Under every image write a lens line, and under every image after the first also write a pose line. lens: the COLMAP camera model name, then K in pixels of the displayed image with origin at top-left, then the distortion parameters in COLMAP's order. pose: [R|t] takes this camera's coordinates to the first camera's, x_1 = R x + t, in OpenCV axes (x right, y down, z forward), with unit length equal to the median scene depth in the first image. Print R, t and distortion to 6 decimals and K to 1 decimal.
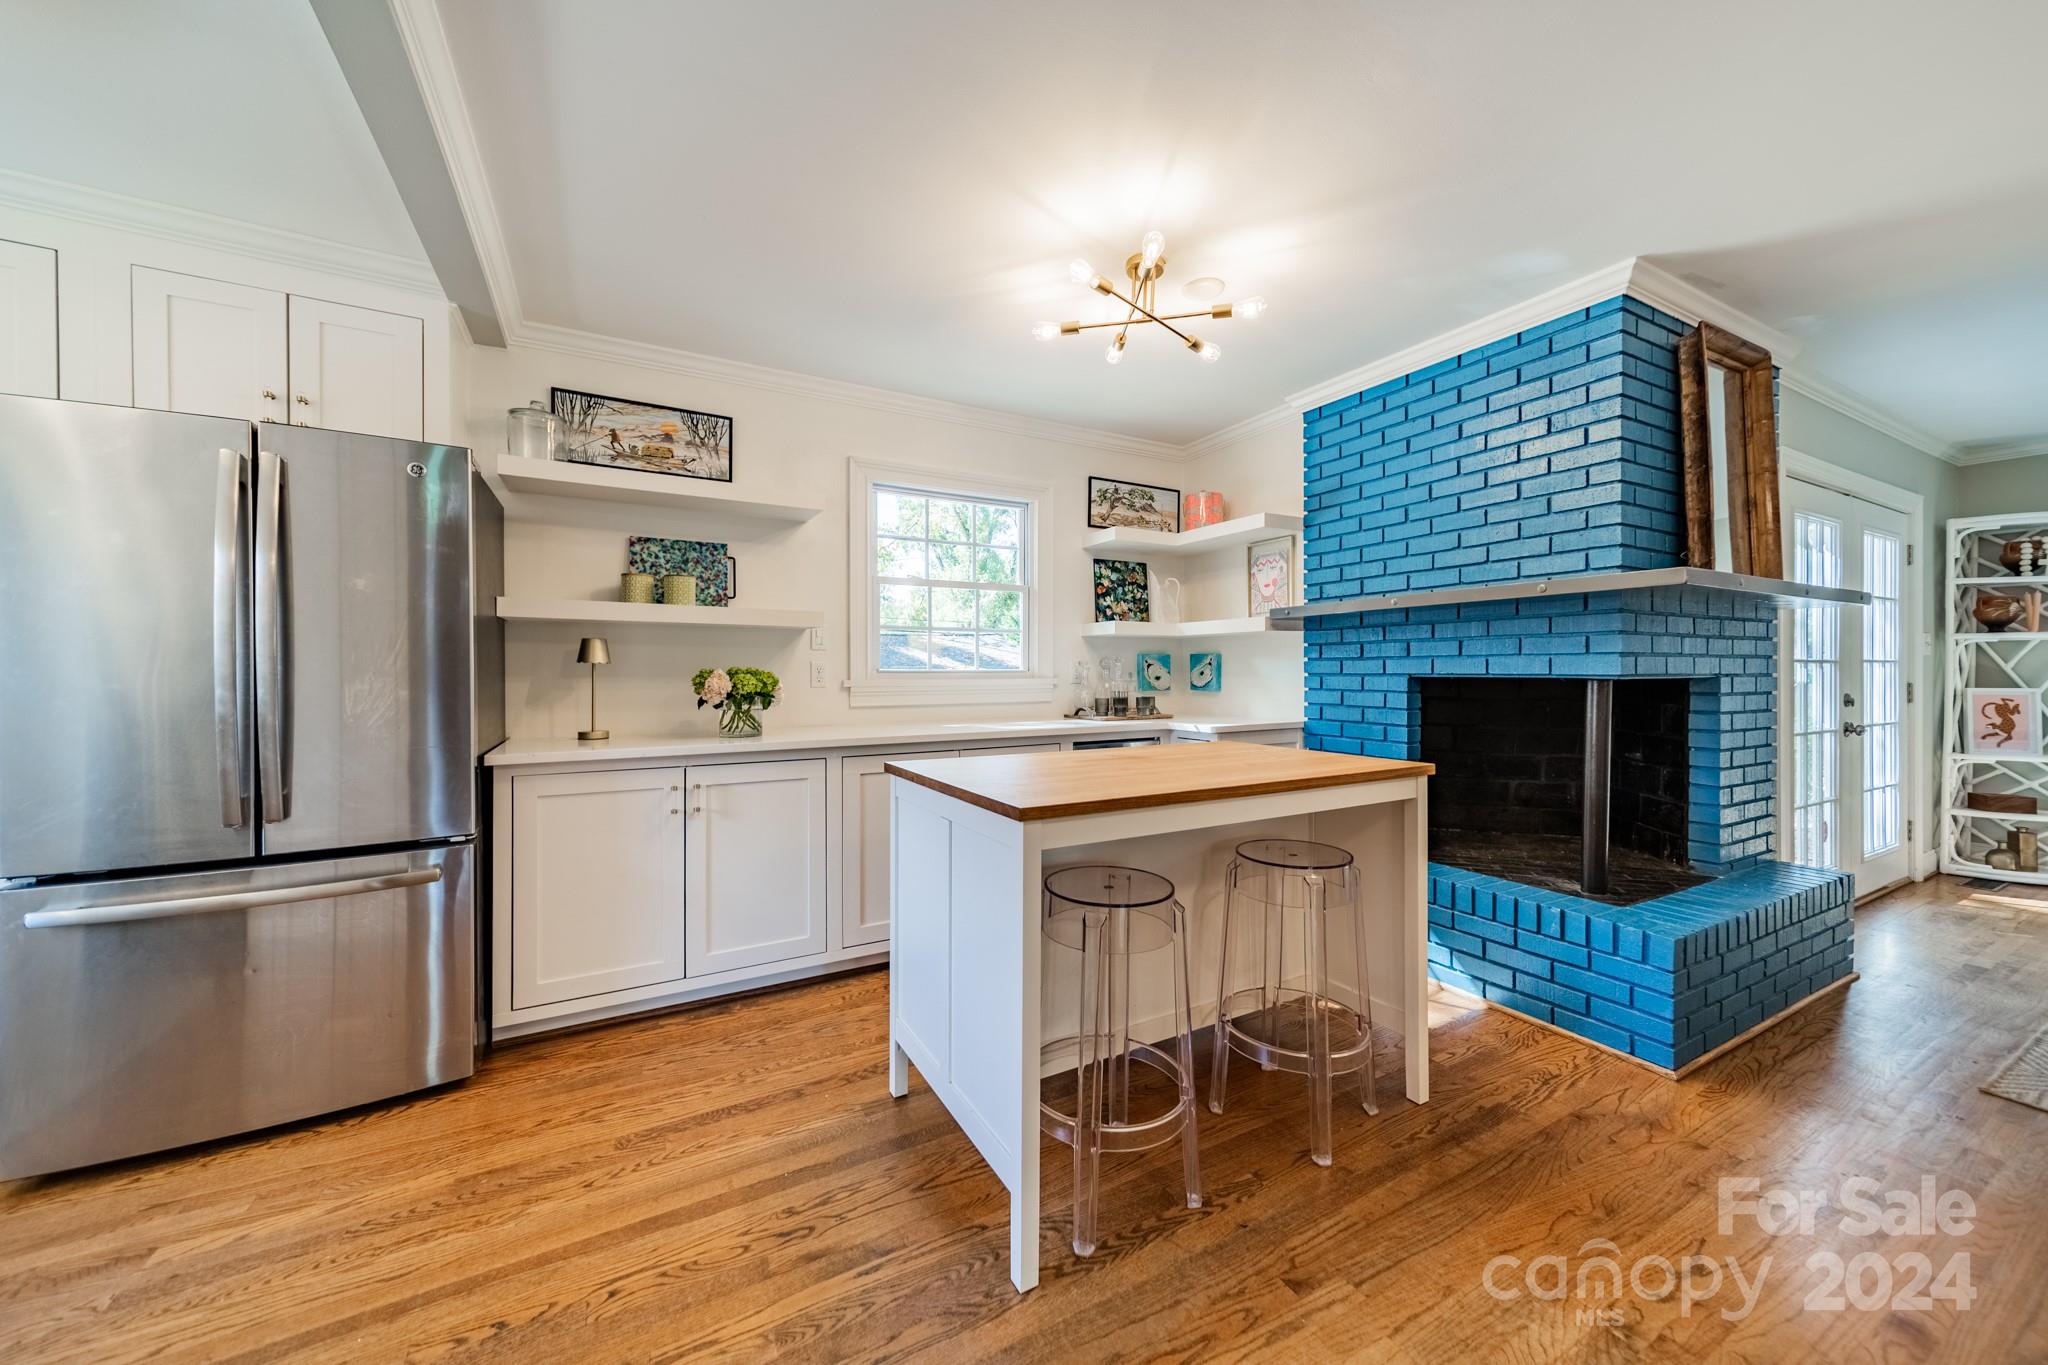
lens RADIAL K [[730.9, 0, 1032.9], [0, 730.9, 676.3], [0, 0, 1]] dist [0.008615, -0.000080]
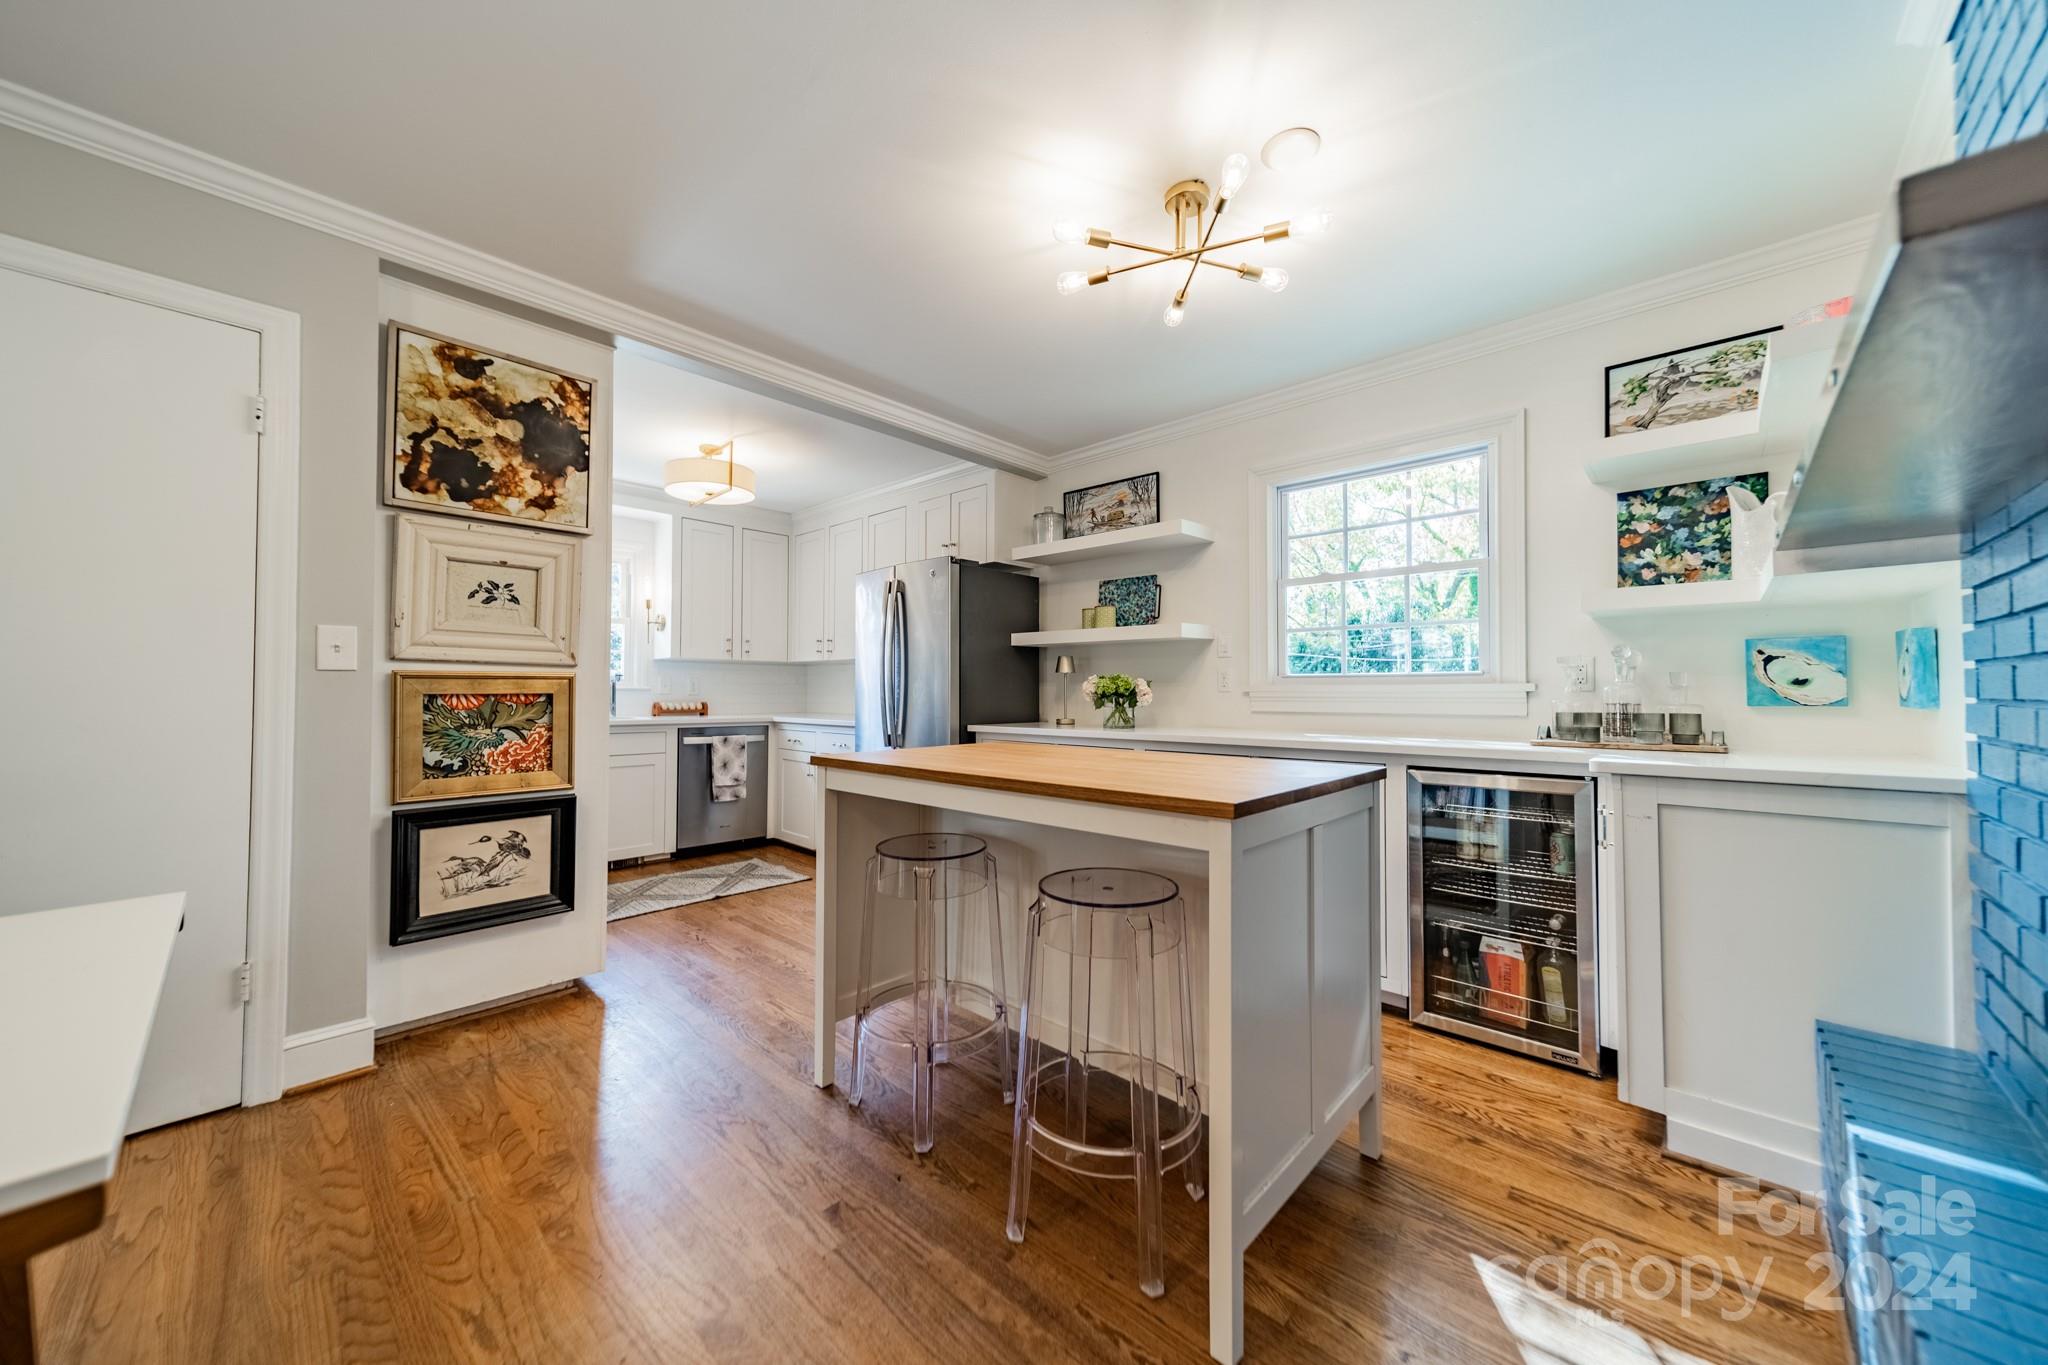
lens RADIAL K [[730.9, 0, 1032.9], [0, 730.9, 676.3], [0, 0, 1]] dist [0.008615, -0.000080]
pose [[0.310099, -0.015746, -0.950574, 0.529829], [-0.005226, 0.999819, -0.018267, 0.011475], [0.950690, 0.010632, 0.309961, 0.323974]]
